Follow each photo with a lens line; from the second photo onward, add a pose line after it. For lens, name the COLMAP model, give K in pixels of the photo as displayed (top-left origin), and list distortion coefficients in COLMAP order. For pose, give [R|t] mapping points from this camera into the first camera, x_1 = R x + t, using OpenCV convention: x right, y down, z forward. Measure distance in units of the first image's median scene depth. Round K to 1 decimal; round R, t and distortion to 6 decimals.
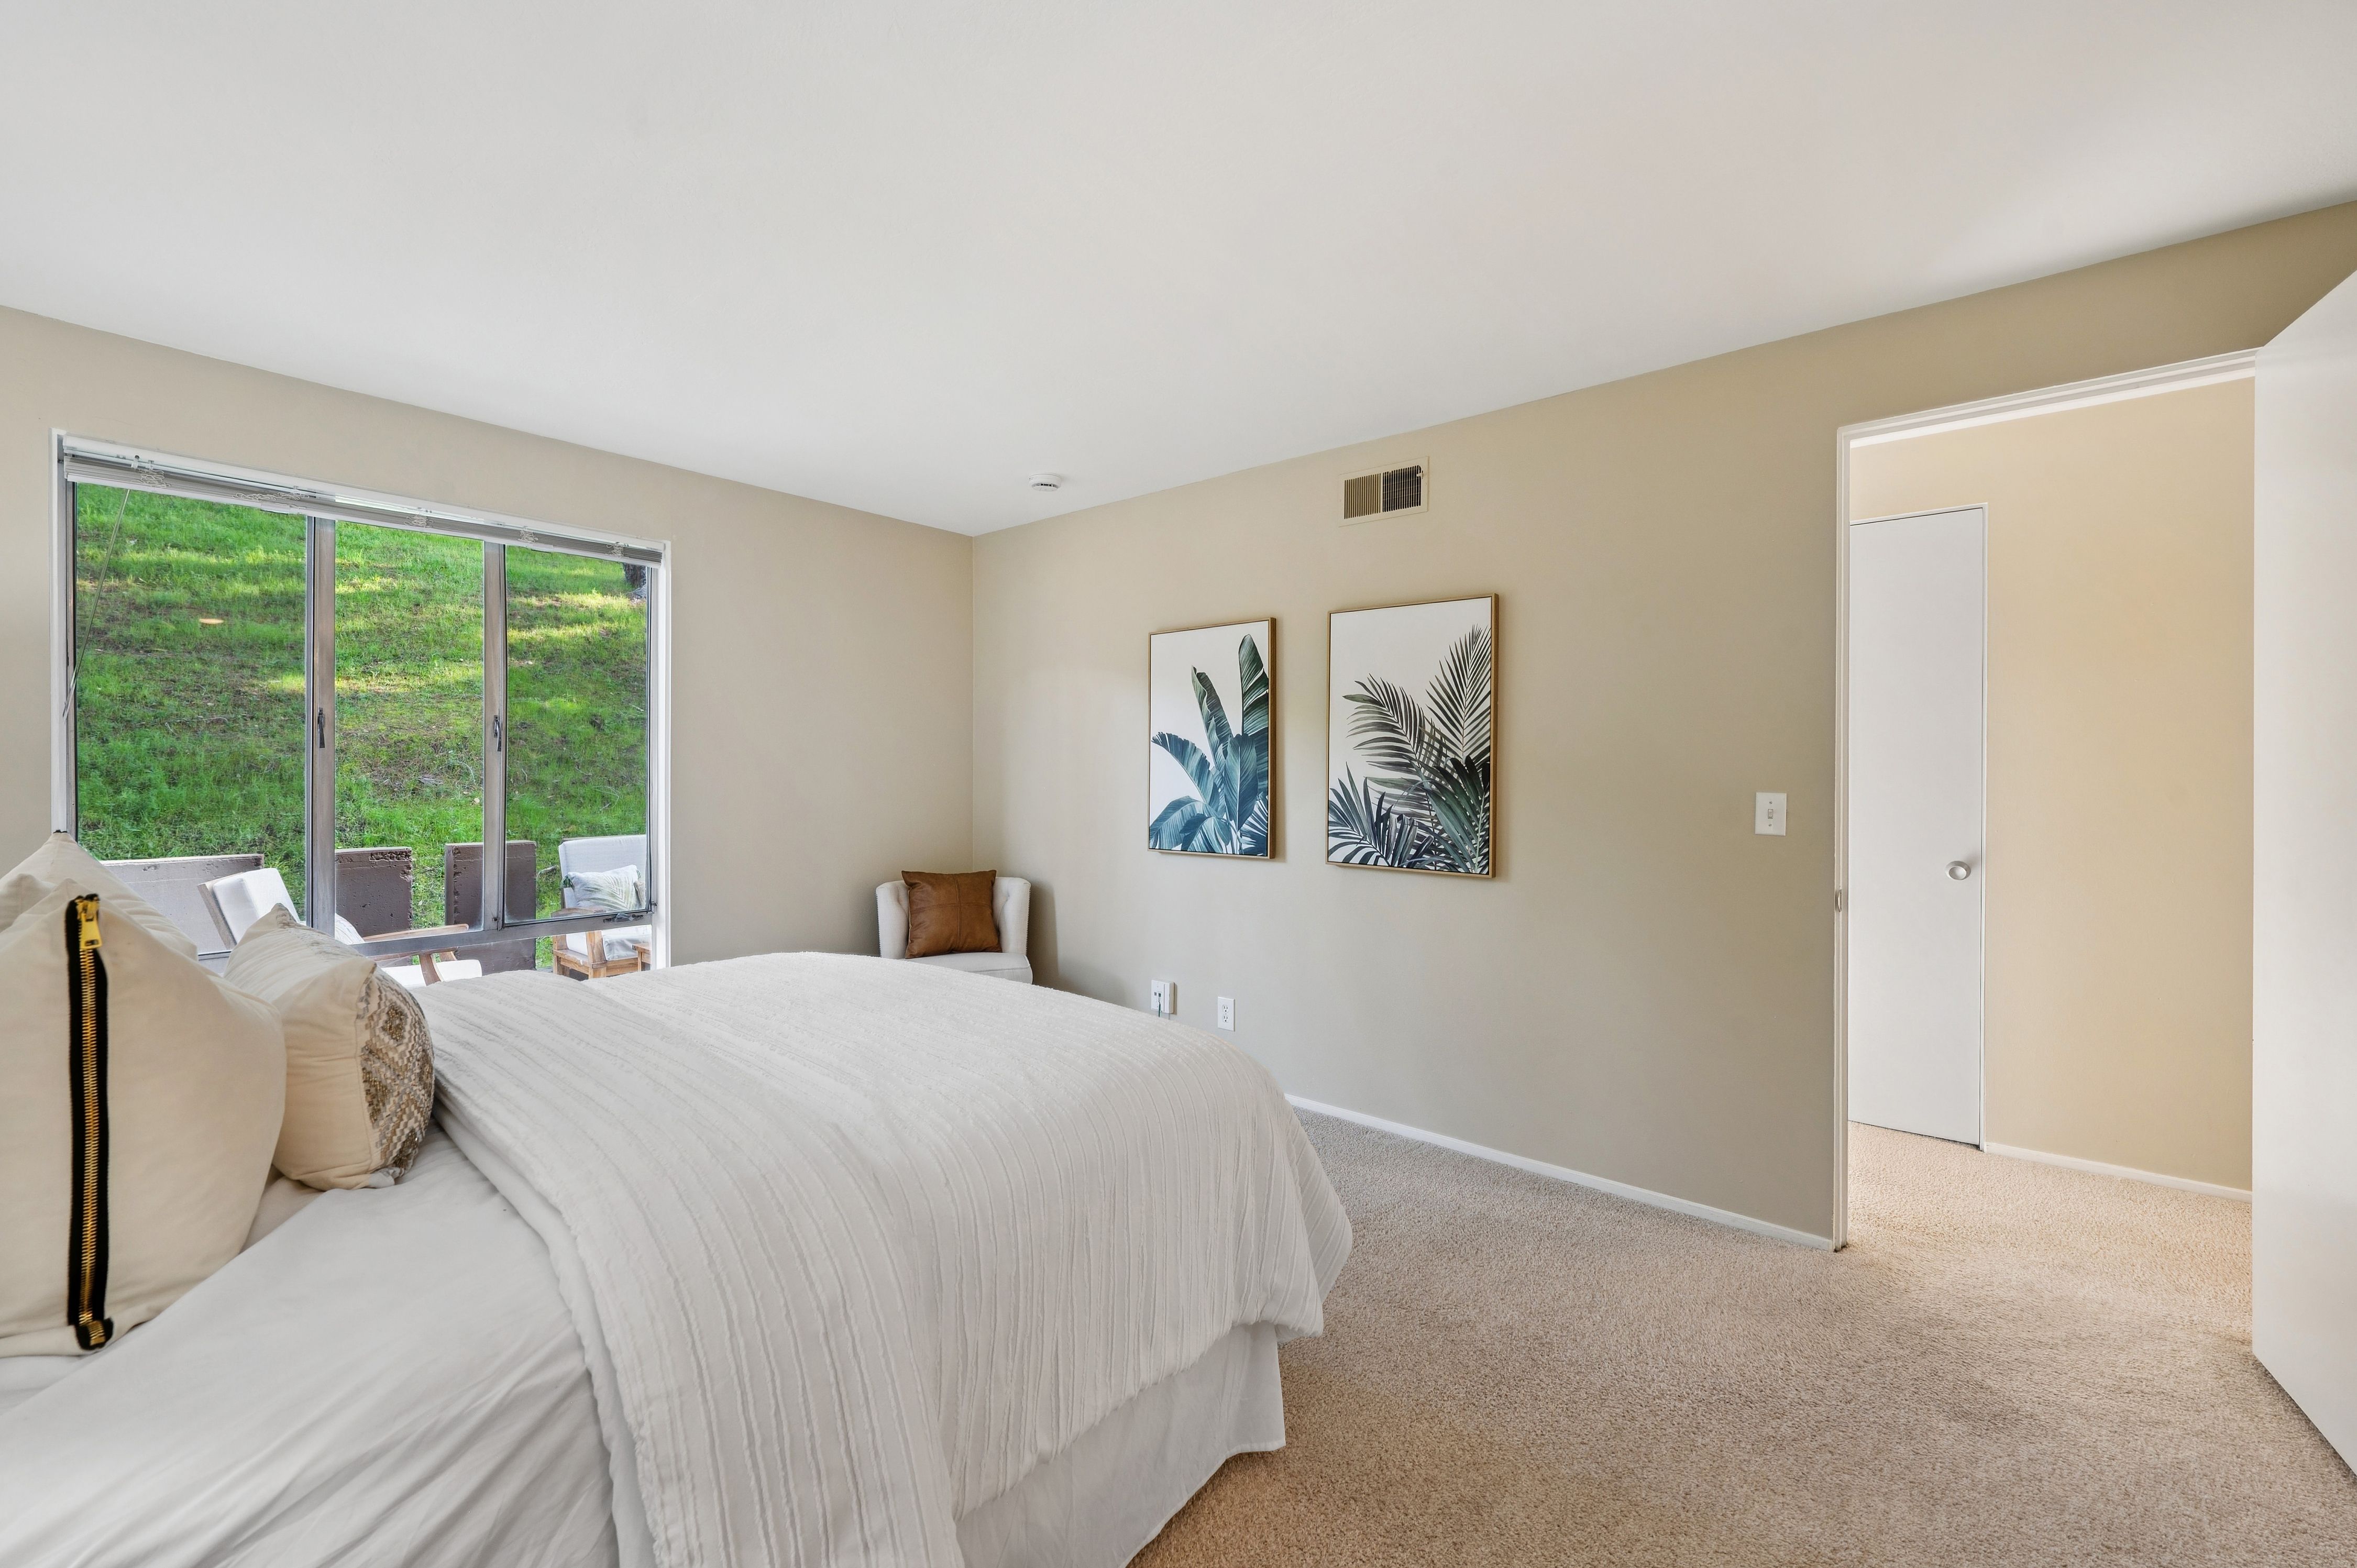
lens RADIAL K [[944.1, 0, 1184.5], [0, 944.1, 773.8], [0, 0, 1]] dist [-0.001099, 0.000424]
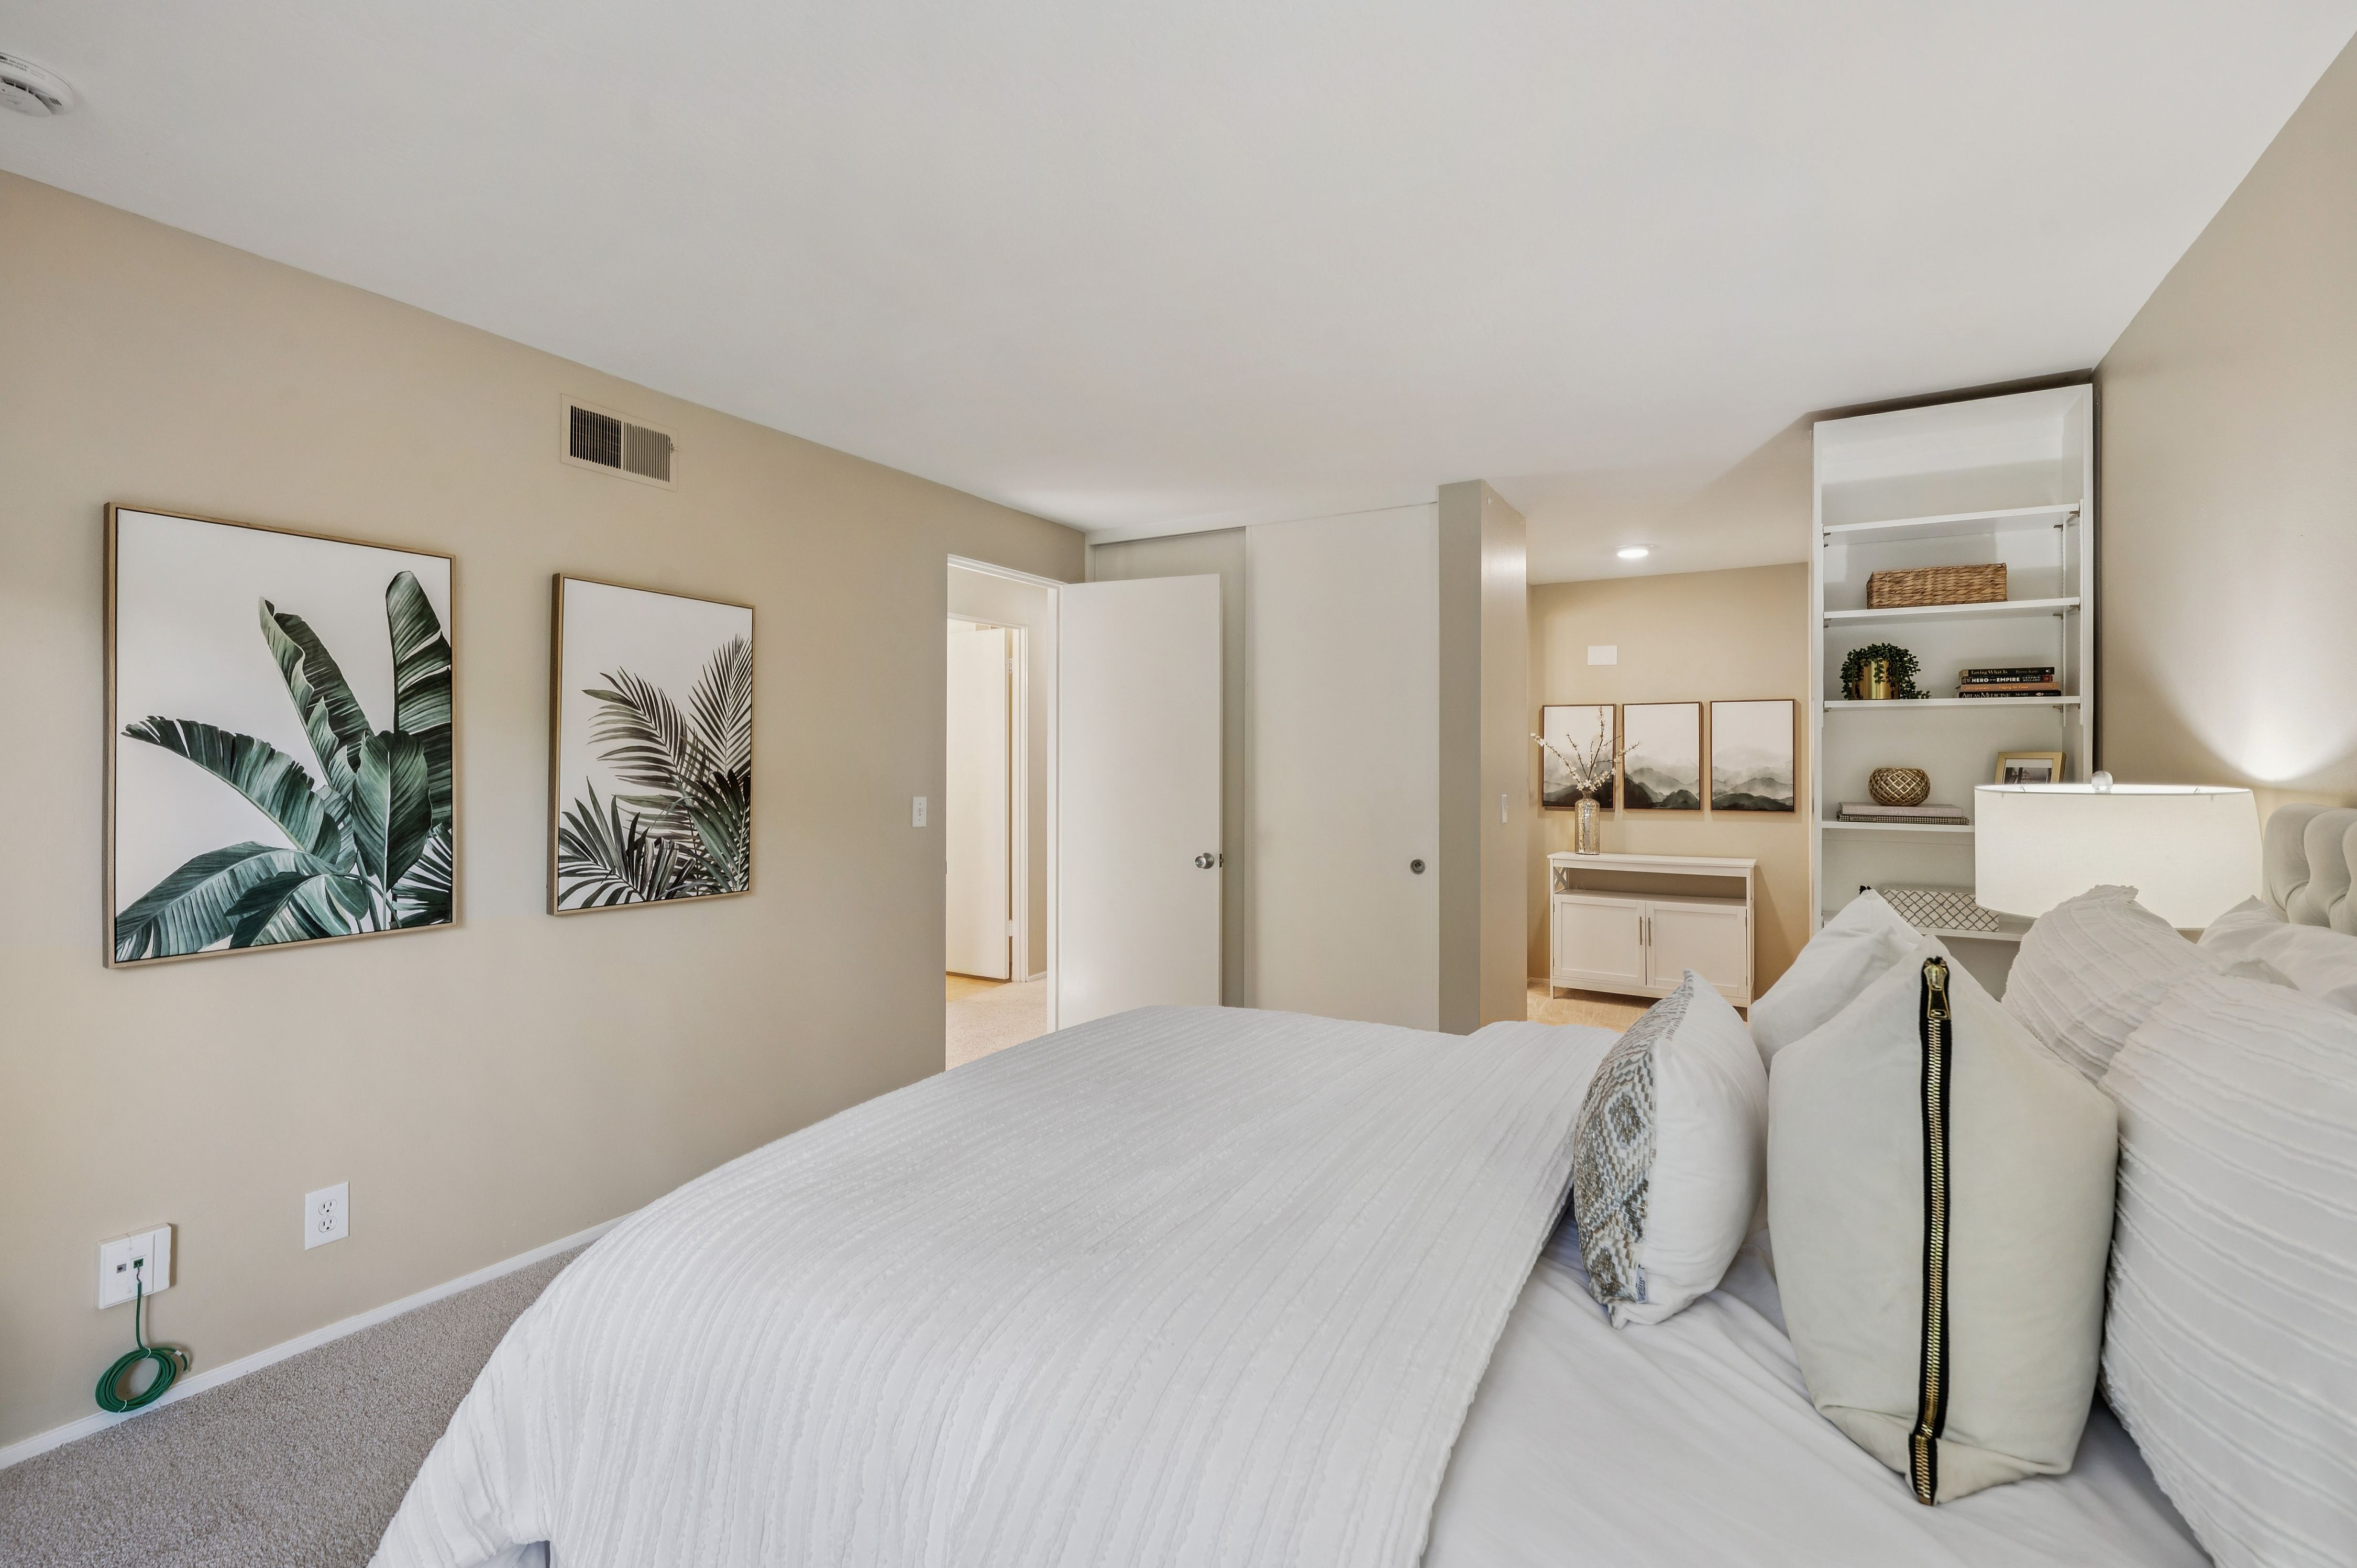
lens RADIAL K [[1020.9, 0, 1181.2], [0, 1020.9, 770.0], [0, 0, 1]] dist [-0.002393, -0.001048]
pose [[-0.146181, -0.000128, 0.989258, -0.732585], [0.009531, 0.999953, 0.001538, -0.014508], [-0.989212, 0.009654, -0.146173, 0.654008]]
